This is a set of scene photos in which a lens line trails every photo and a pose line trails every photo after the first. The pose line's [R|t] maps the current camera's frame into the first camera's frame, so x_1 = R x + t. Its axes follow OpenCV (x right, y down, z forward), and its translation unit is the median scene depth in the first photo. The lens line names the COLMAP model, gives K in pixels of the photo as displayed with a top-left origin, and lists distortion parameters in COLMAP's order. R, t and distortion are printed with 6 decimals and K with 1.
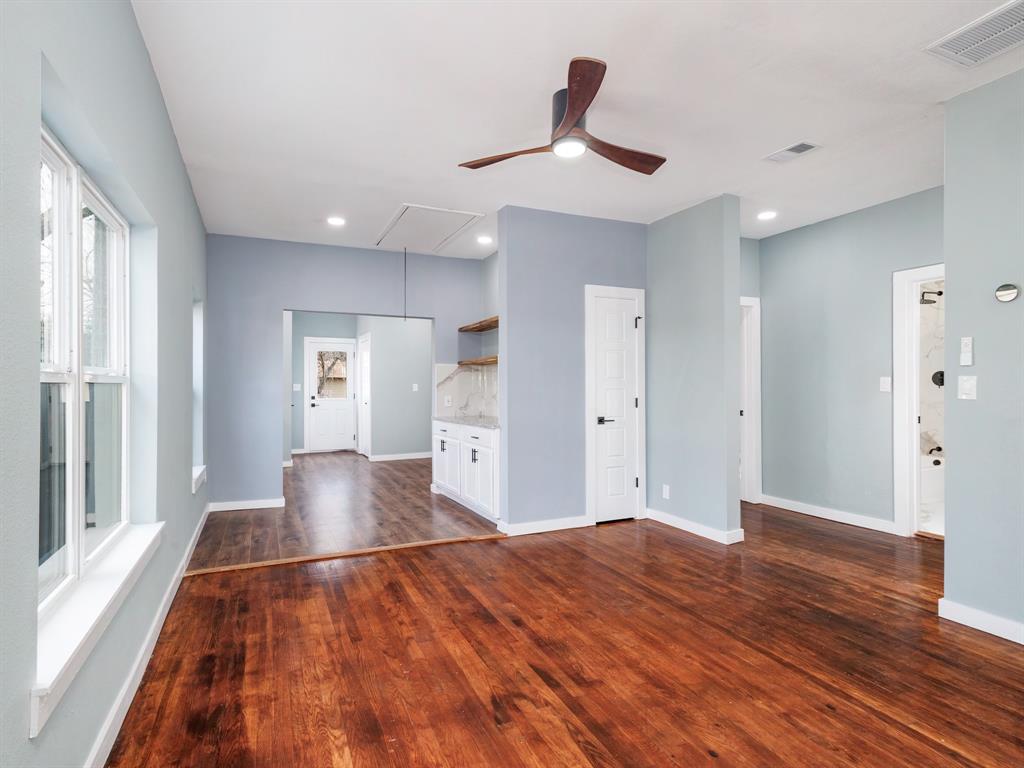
lens RADIAL K [[532.2, 0, 505.7], [0, 532.2, 384.6], [0, 0, 1]] dist [0.009432, 0.000523]
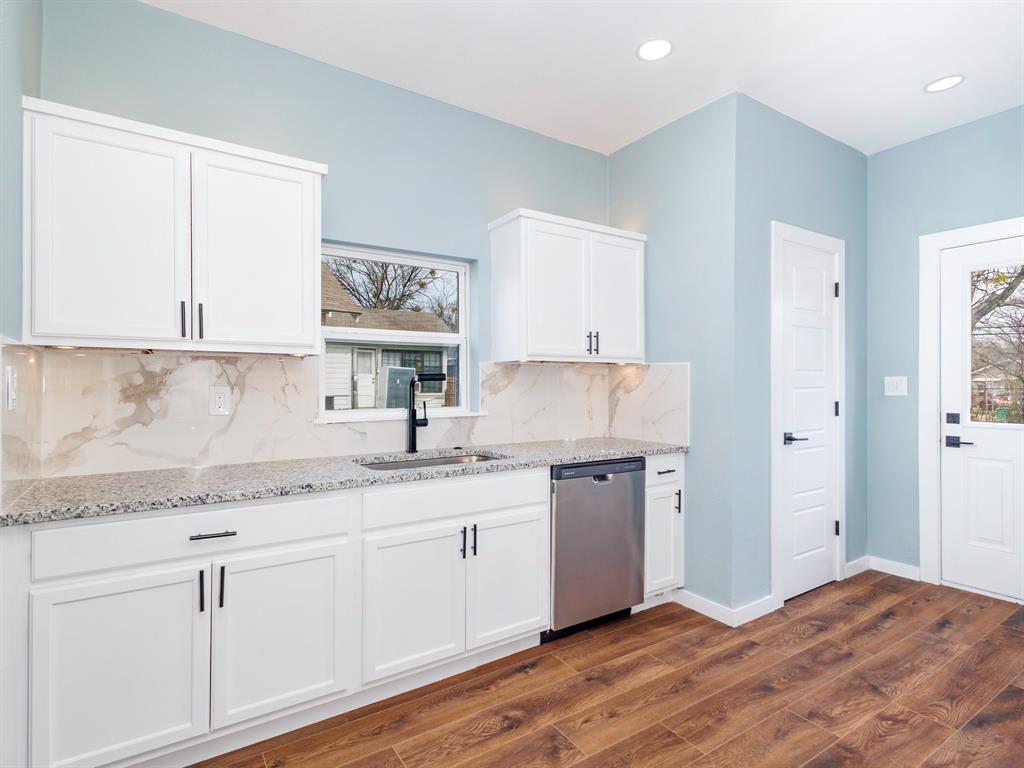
lens RADIAL K [[532.2, 0, 506.3], [0, 532.2, 384.0], [0, 0, 1]] dist [0.009432, 0.000523]
pose [[0.147071, -0.001002, -0.989125, -0.078545], [0.003709, 0.999993, -0.000462, 0.002843], [0.989119, -0.003600, 0.147073, 0.684991]]
